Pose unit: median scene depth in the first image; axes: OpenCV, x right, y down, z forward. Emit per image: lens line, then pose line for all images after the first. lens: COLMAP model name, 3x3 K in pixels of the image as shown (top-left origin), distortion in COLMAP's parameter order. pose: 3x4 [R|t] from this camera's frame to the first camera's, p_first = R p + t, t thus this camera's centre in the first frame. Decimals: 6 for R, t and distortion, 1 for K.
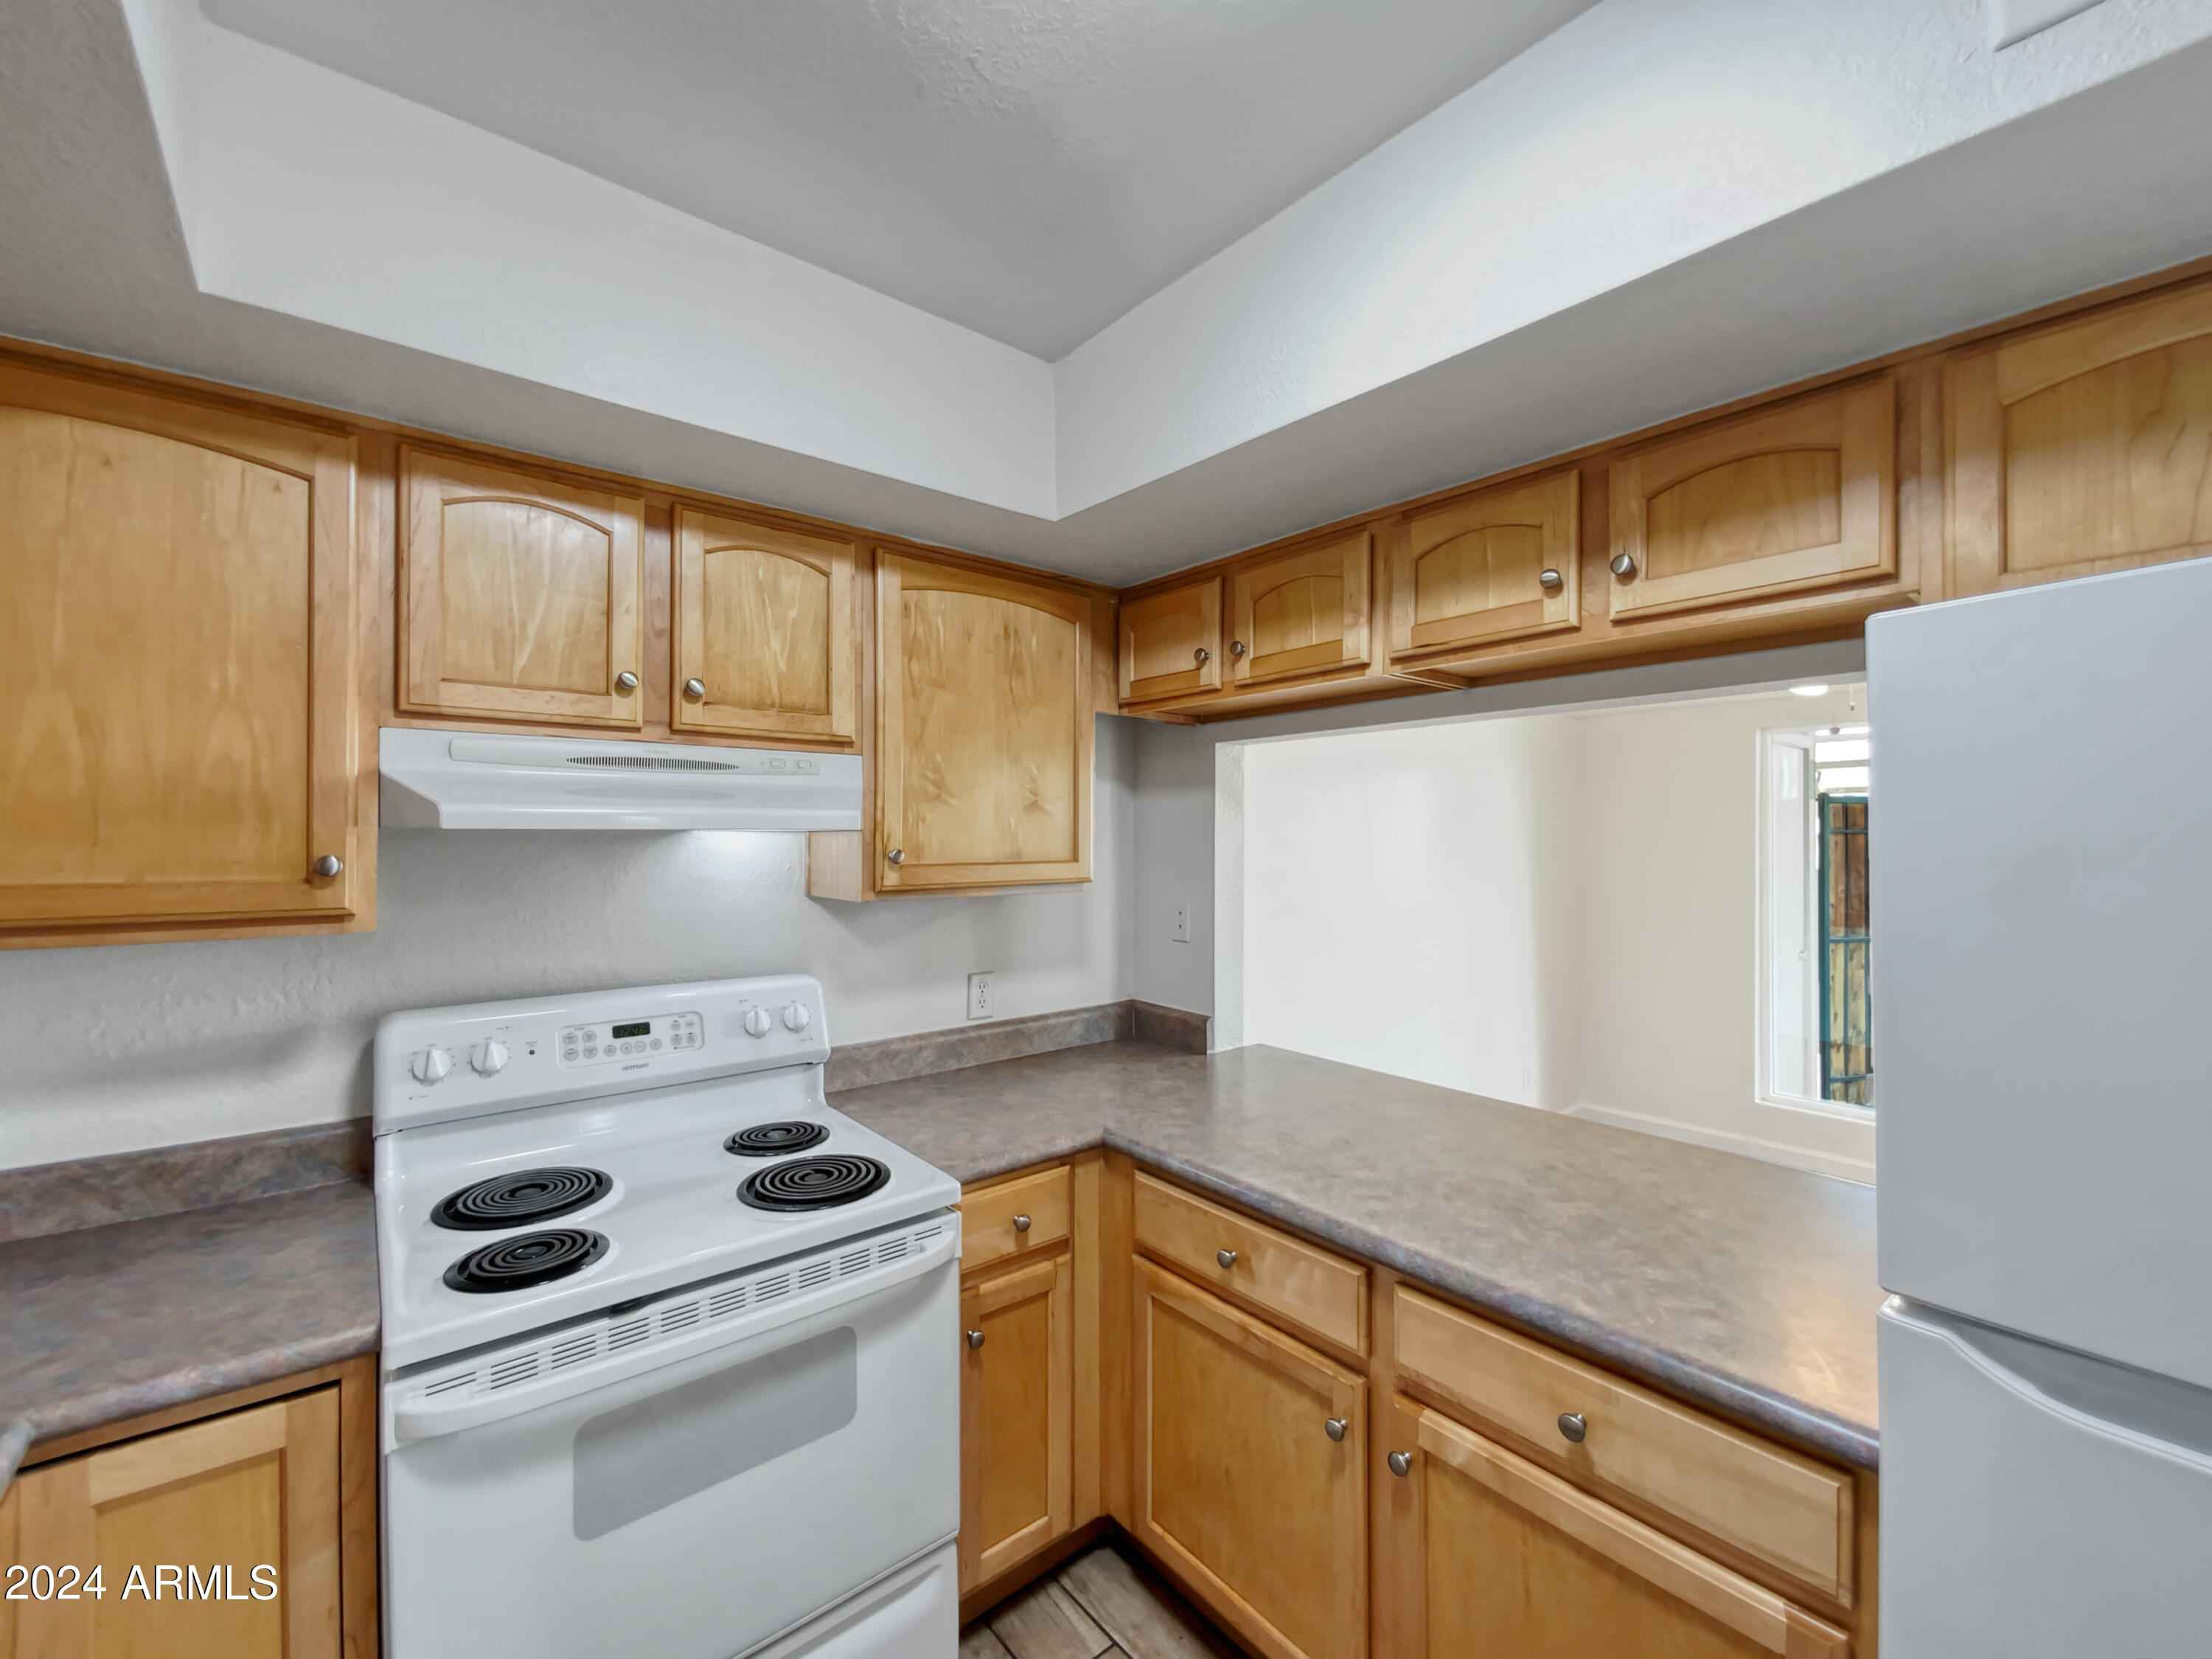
lens RADIAL K [[931.0, 0, 1133.8], [0, 931.0, 847.3], [0, 0, 1]] dist [-0.009170, -0.000260]
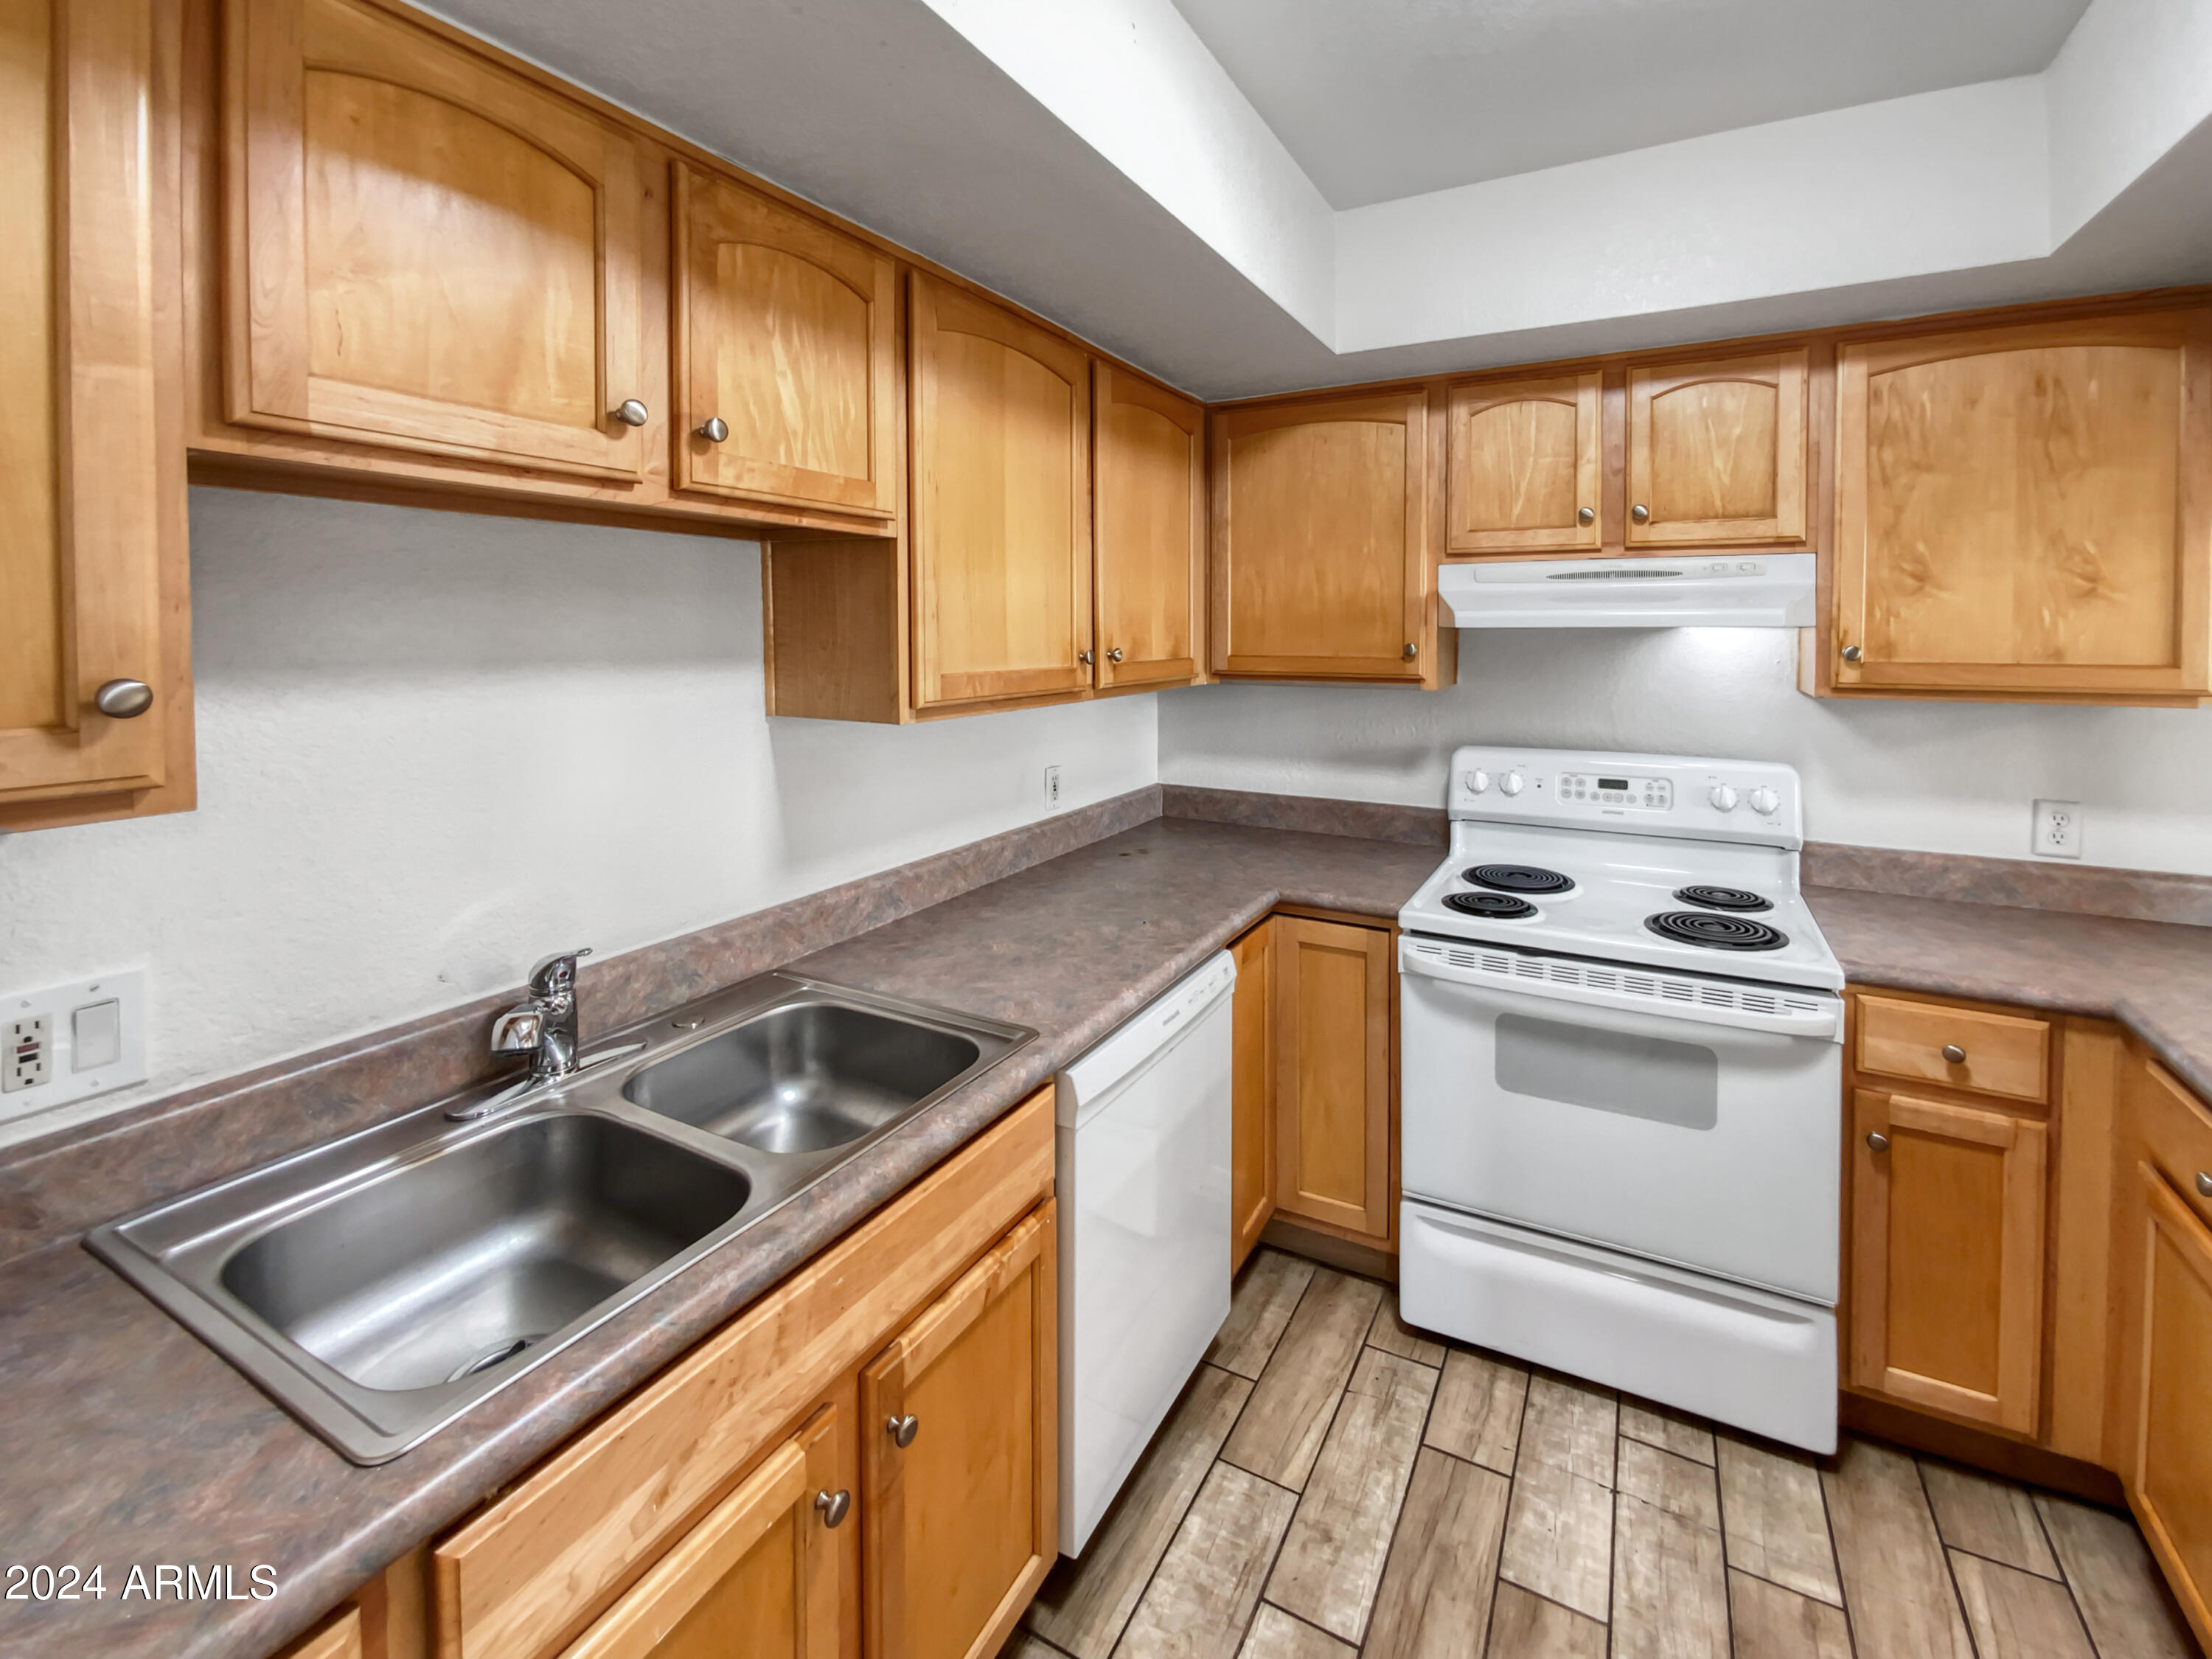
lens RADIAL K [[931.0, 0, 1133.8], [0, 931.0, 847.3], [0, 0, 1]] dist [-0.009170, -0.000260]
pose [[0.373930, 0.210507, -0.903251, 0.454266], [-0.006465, 0.974469, 0.224429, -0.005432], [0.927434, -0.078081, 0.365744, -0.120797]]
